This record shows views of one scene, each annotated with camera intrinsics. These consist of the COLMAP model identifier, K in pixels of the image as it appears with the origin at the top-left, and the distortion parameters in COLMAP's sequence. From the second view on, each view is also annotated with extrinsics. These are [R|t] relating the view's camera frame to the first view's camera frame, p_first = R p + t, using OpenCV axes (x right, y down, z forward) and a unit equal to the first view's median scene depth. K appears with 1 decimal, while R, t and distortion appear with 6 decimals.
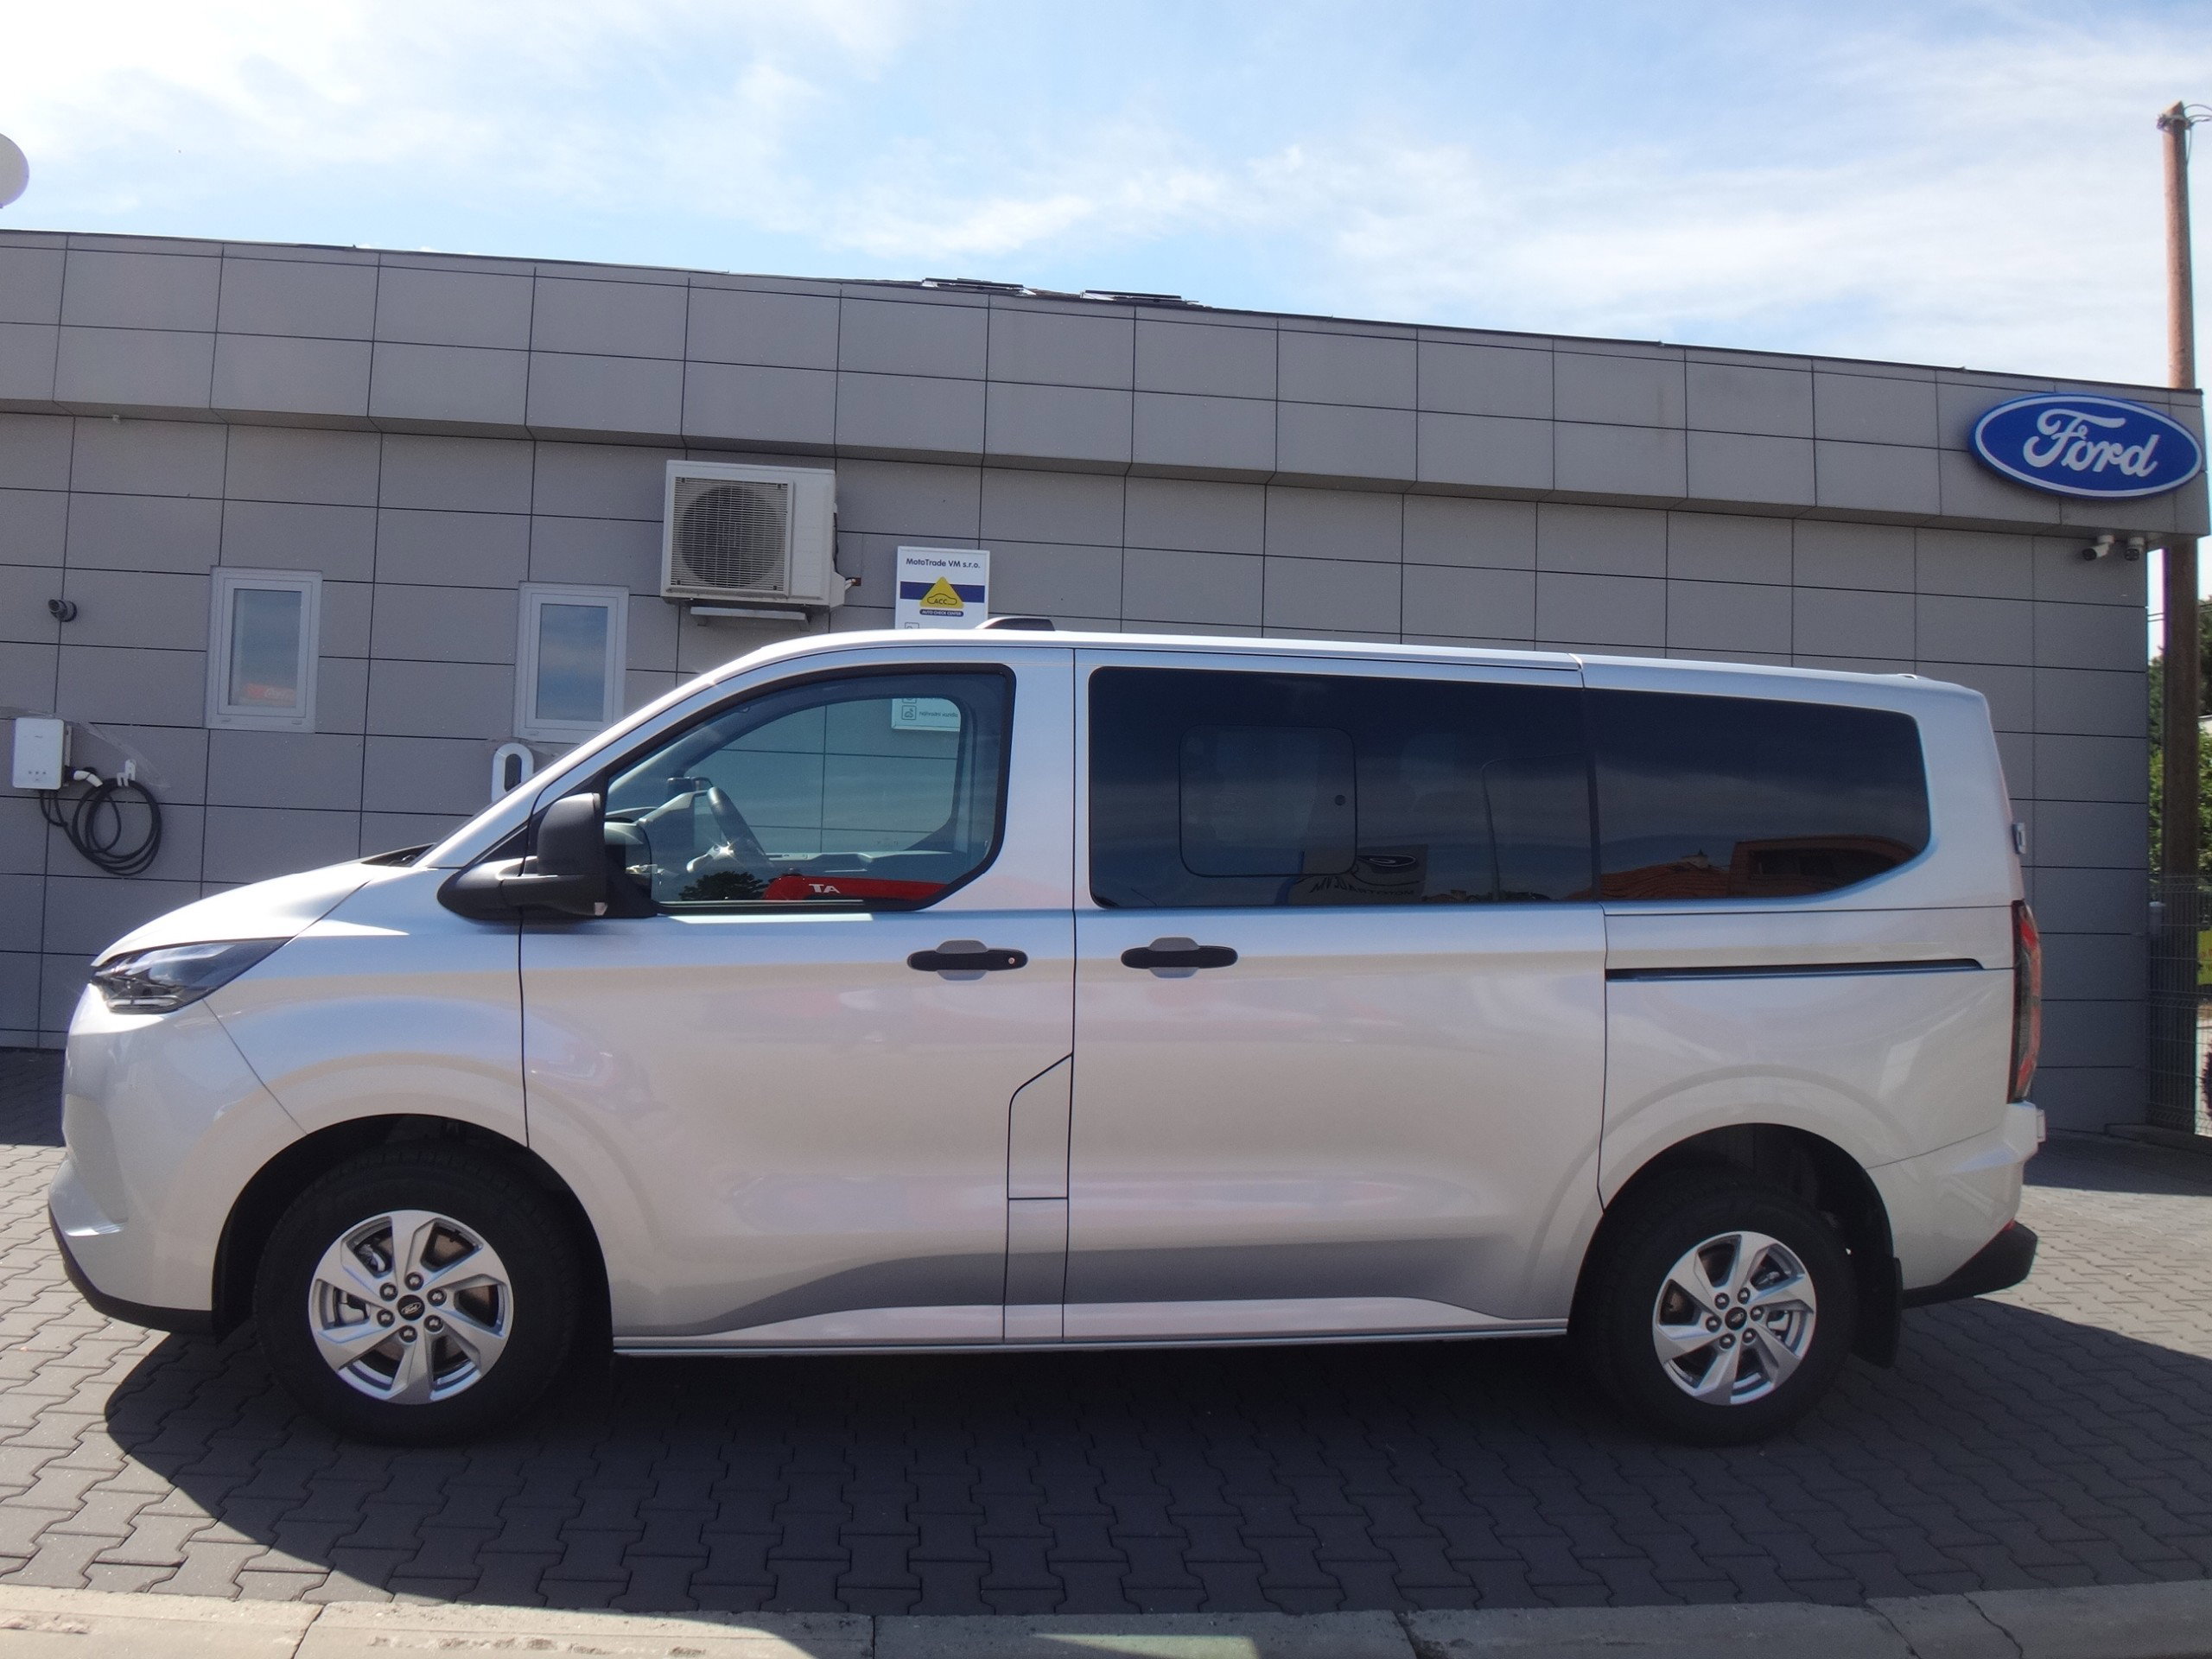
lens RADIAL K [[1660.4, 0, 1118.0], [0, 1660.4, 812.9], [0, 0, 1]] dist [-0.042901, -0.025931]
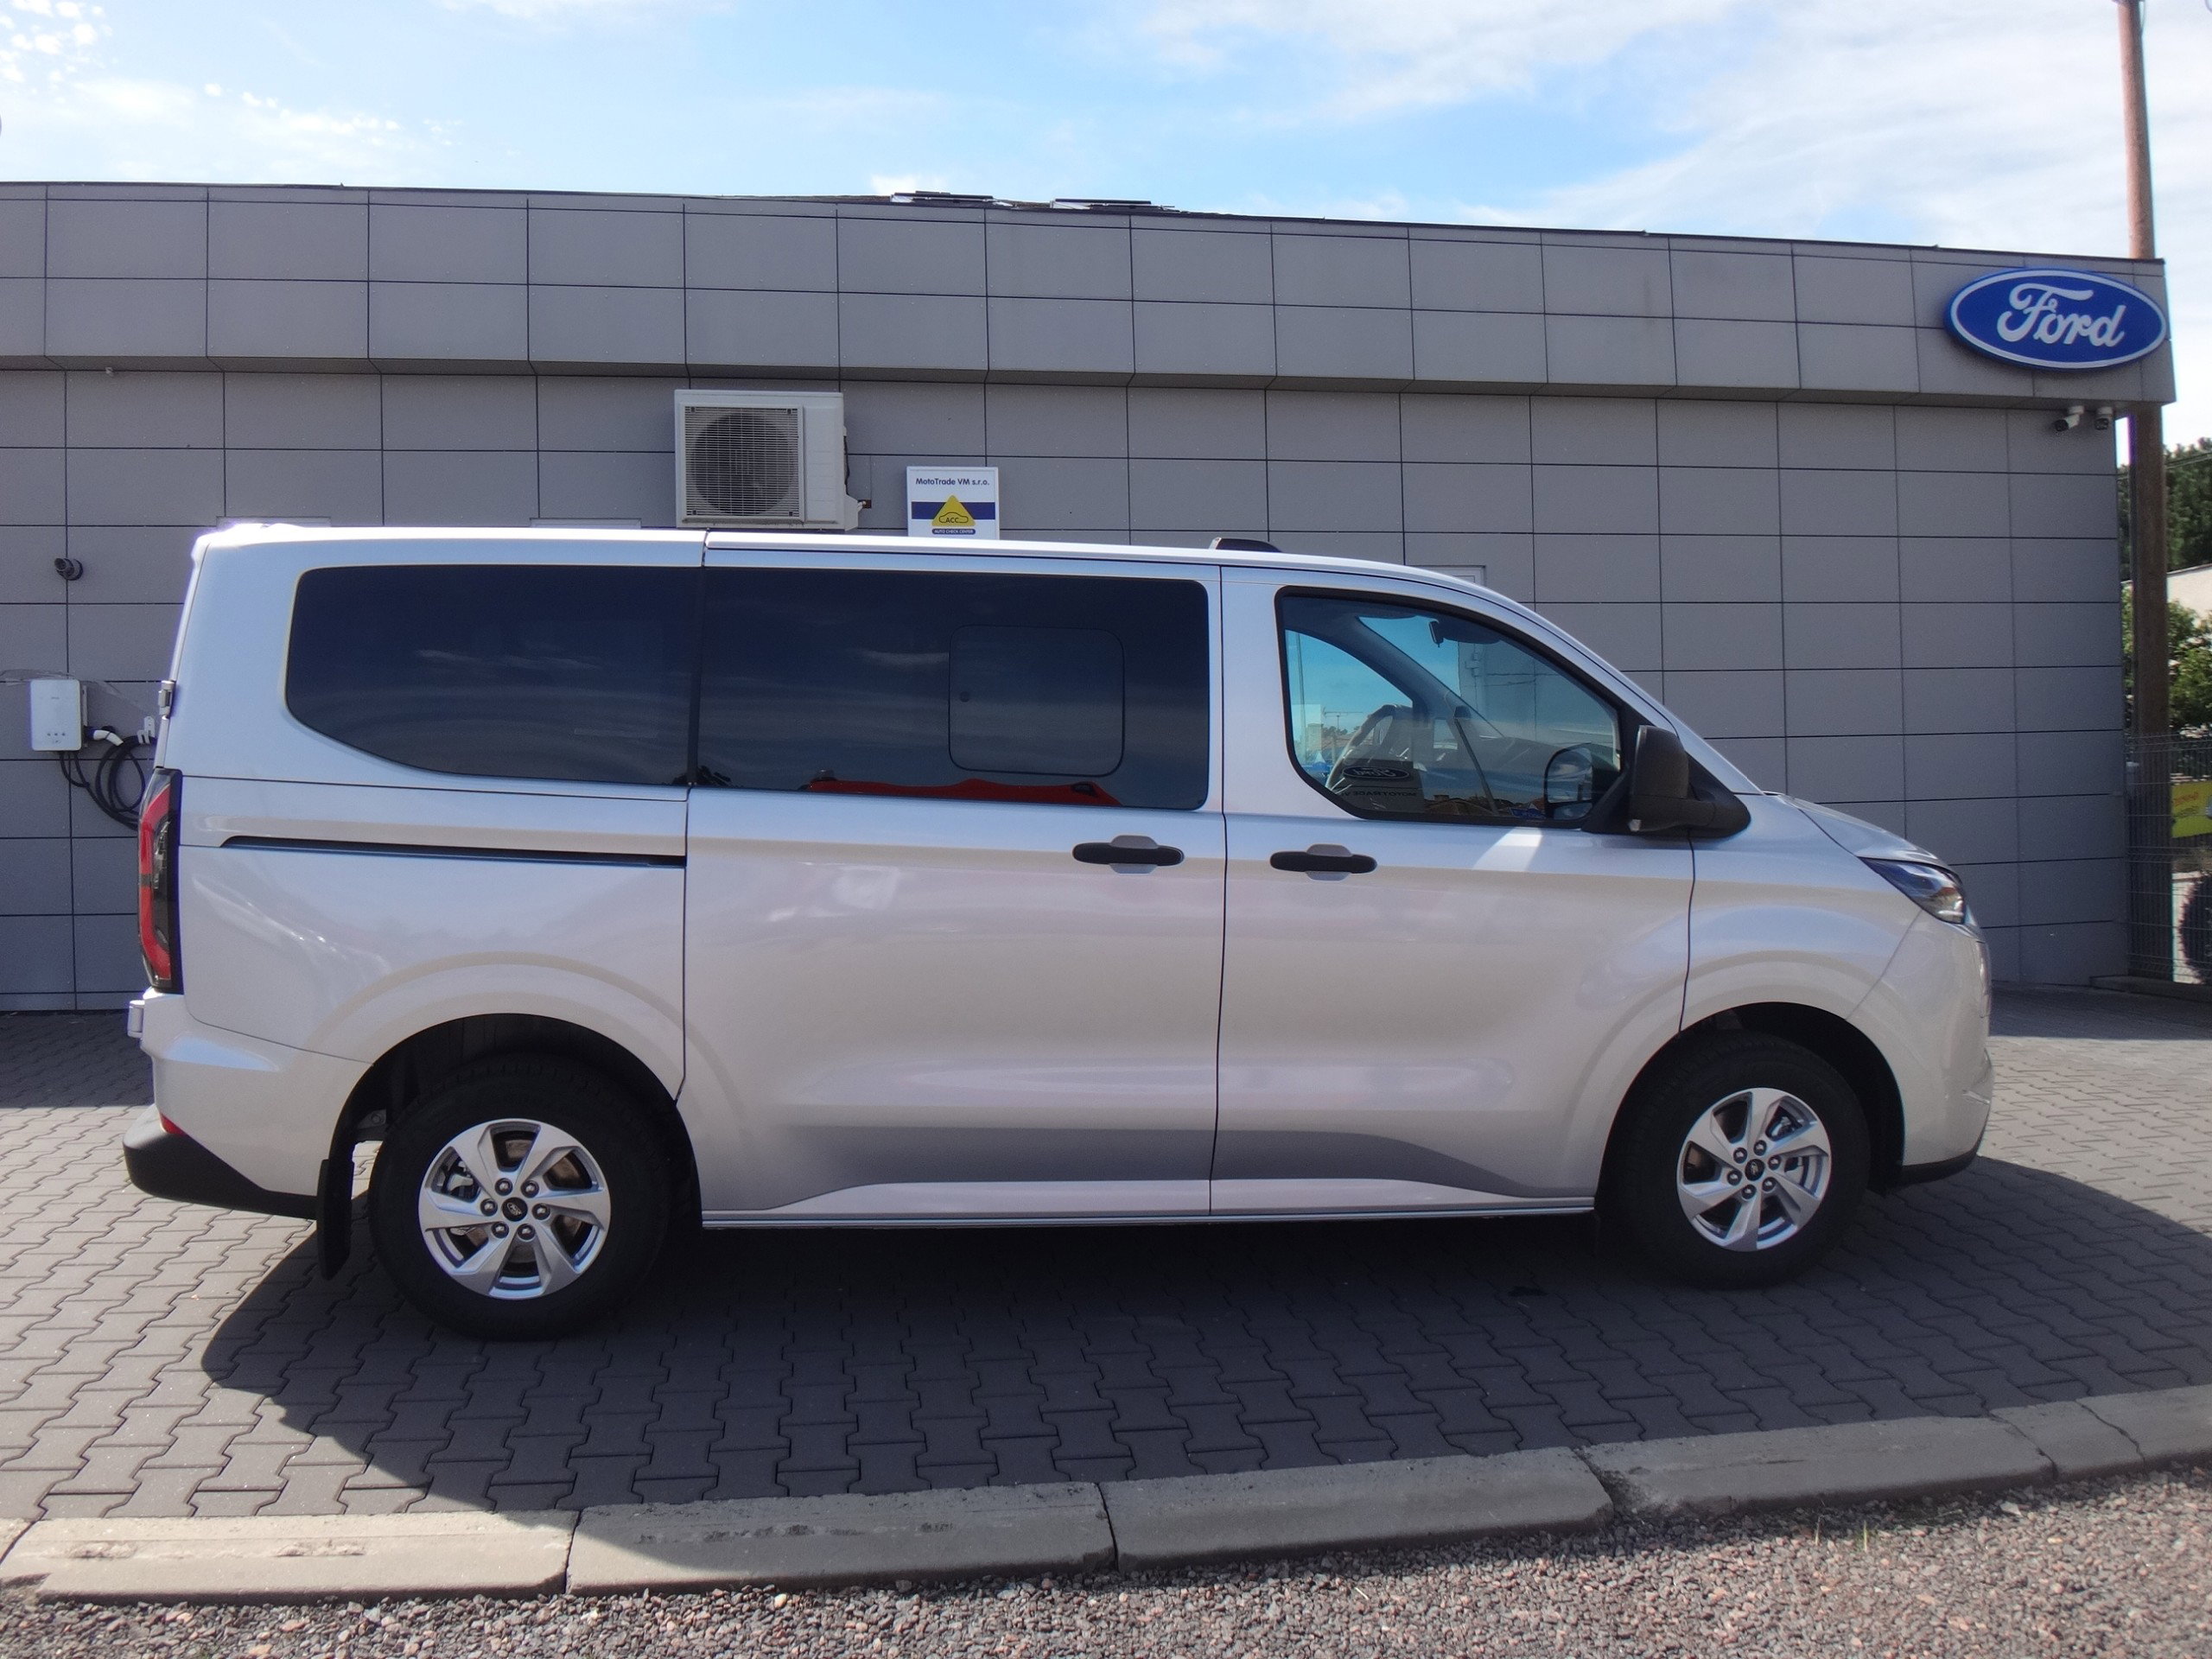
lens RADIAL K [[1660.4, 0, 1117.1], [0, 1660.4, 806.0], [0, 0, 1]] dist [-0.042901, -0.025931]
pose [[0.998199, -0.049829, 0.033404, -0.049401], [0.048022, 0.997445, 0.052894, -0.002433], [-0.035954, -0.051194, 0.998041, -0.017254]]
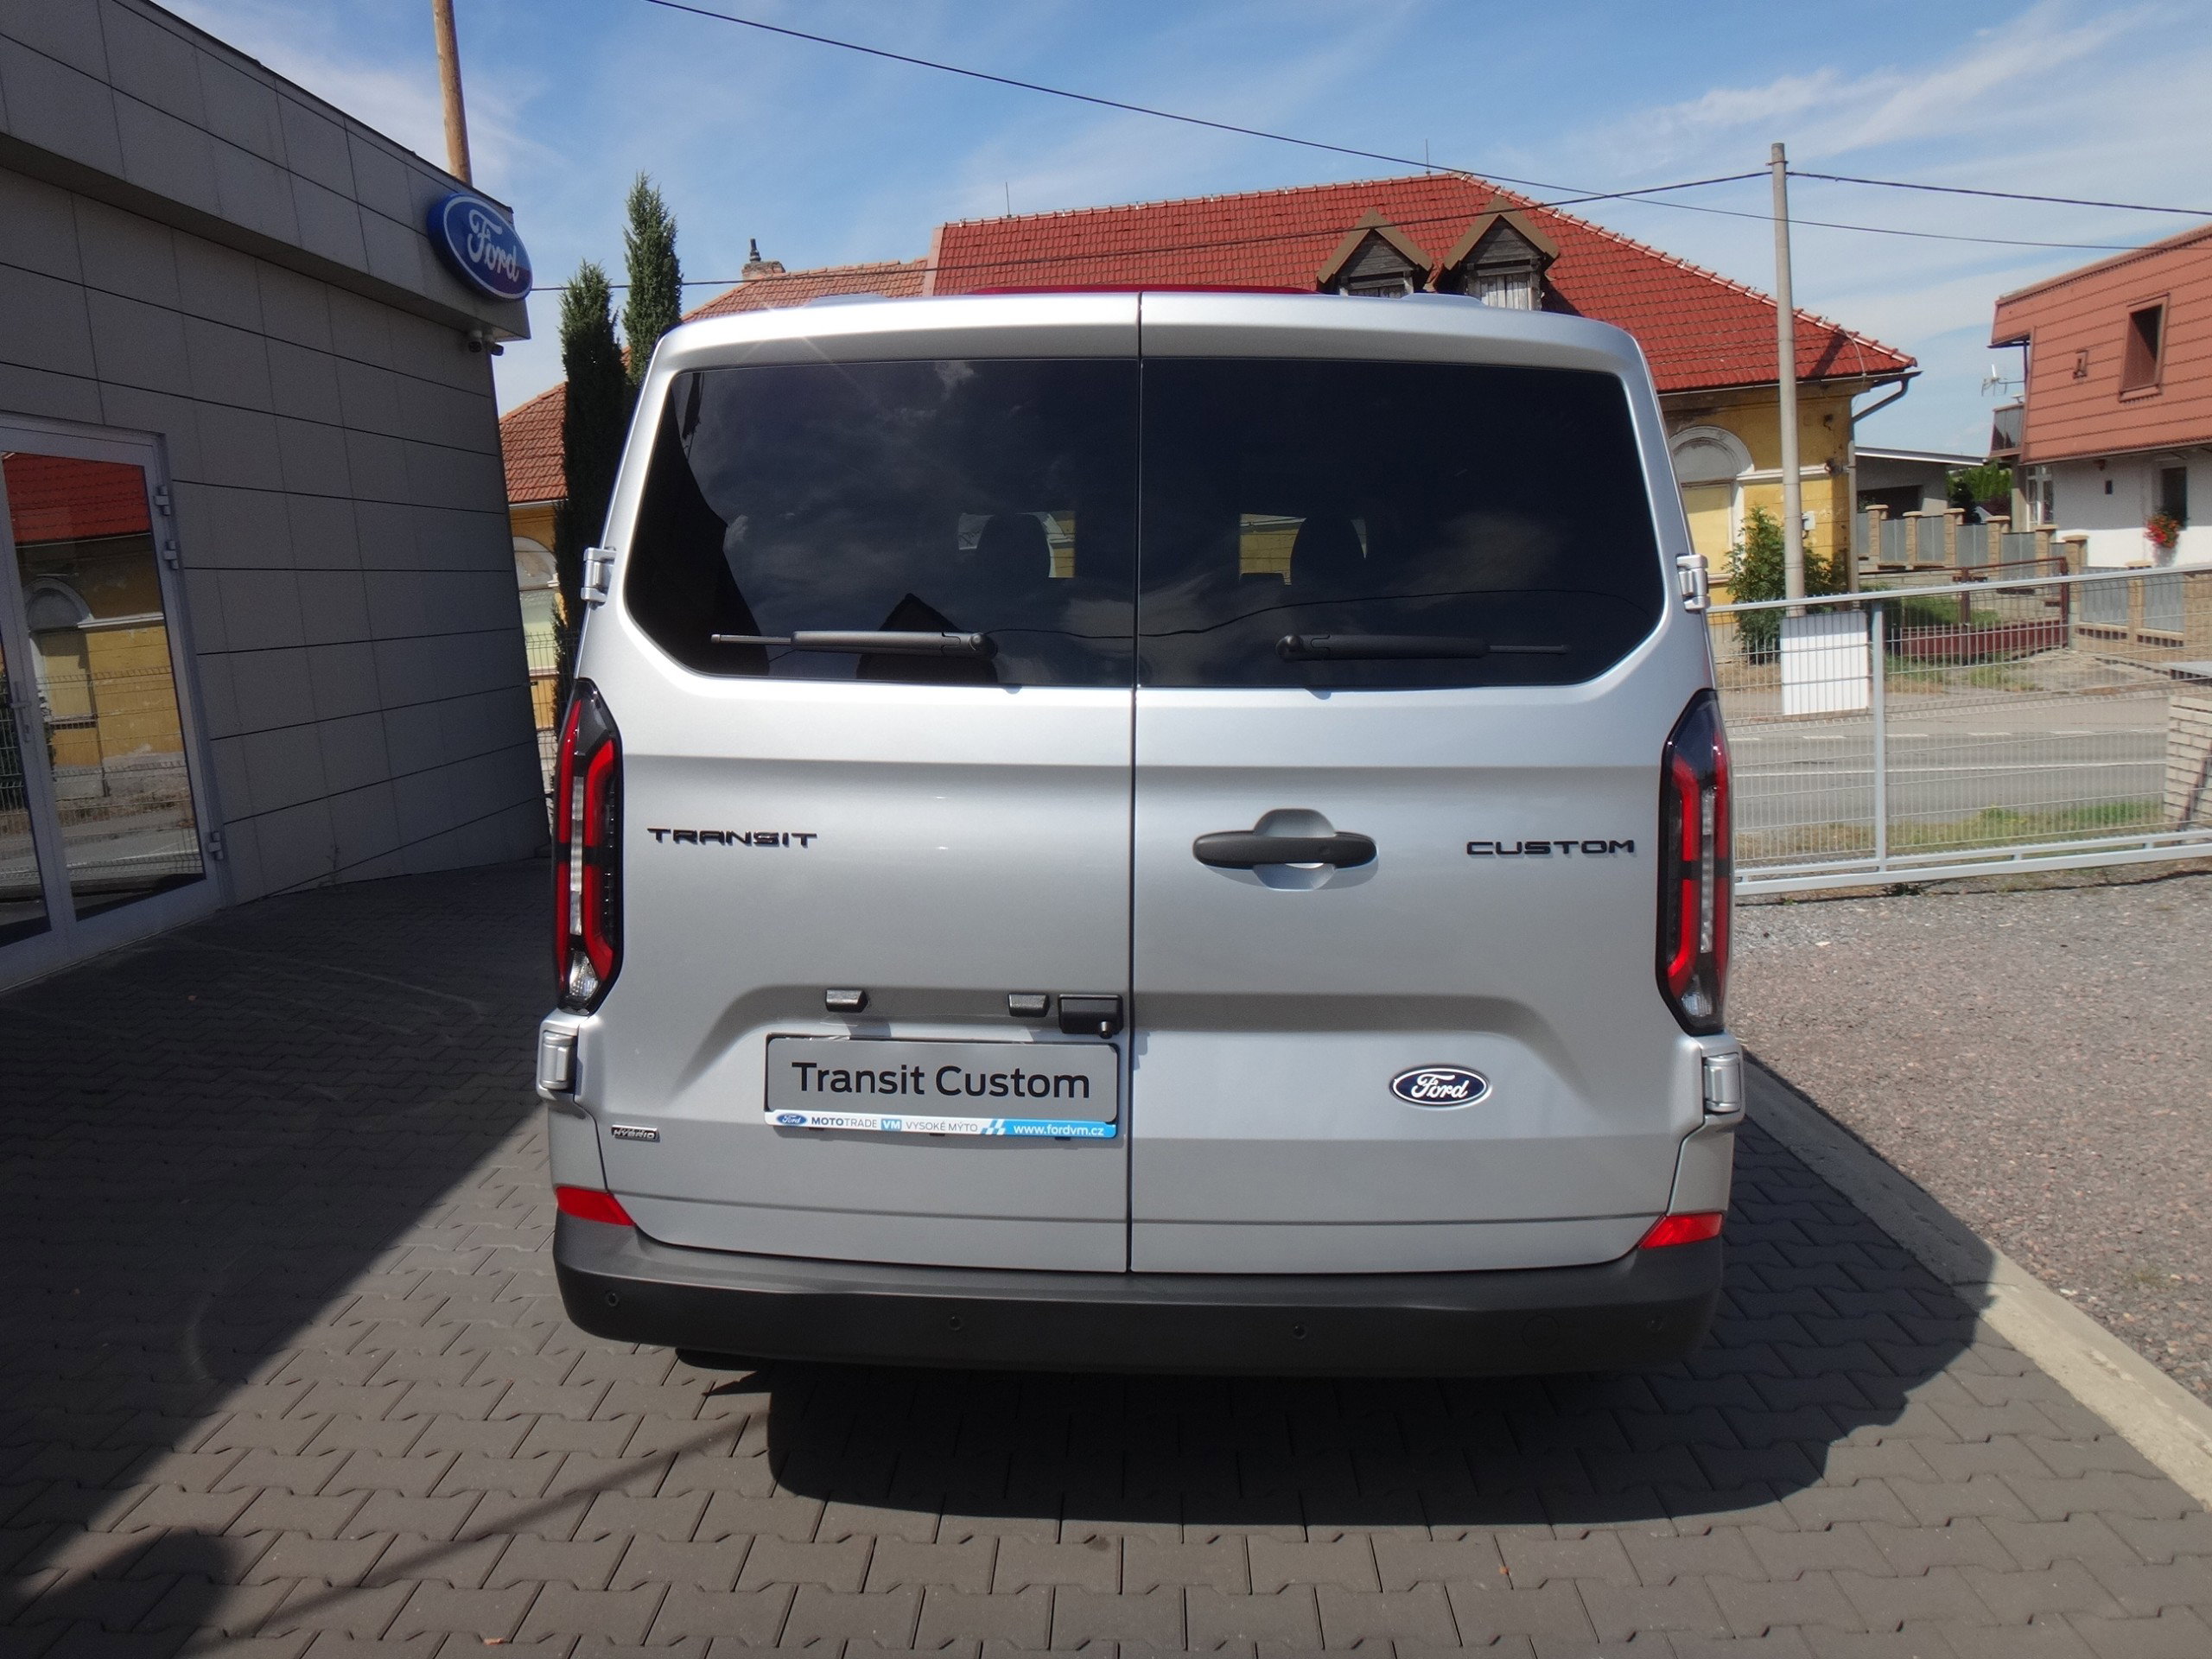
lens RADIAL K [[1660.4, 0, 1086.8], [0, 1660.4, 791.2], [0, 0, 1]] dist [-0.042901, -0.025931]
pose [[0.161133, -0.160031, 0.973872, -0.545255], [0.021412, 0.987101, 0.158662, -0.030052], [-0.986700, -0.004714, 0.162481, 0.449438]]
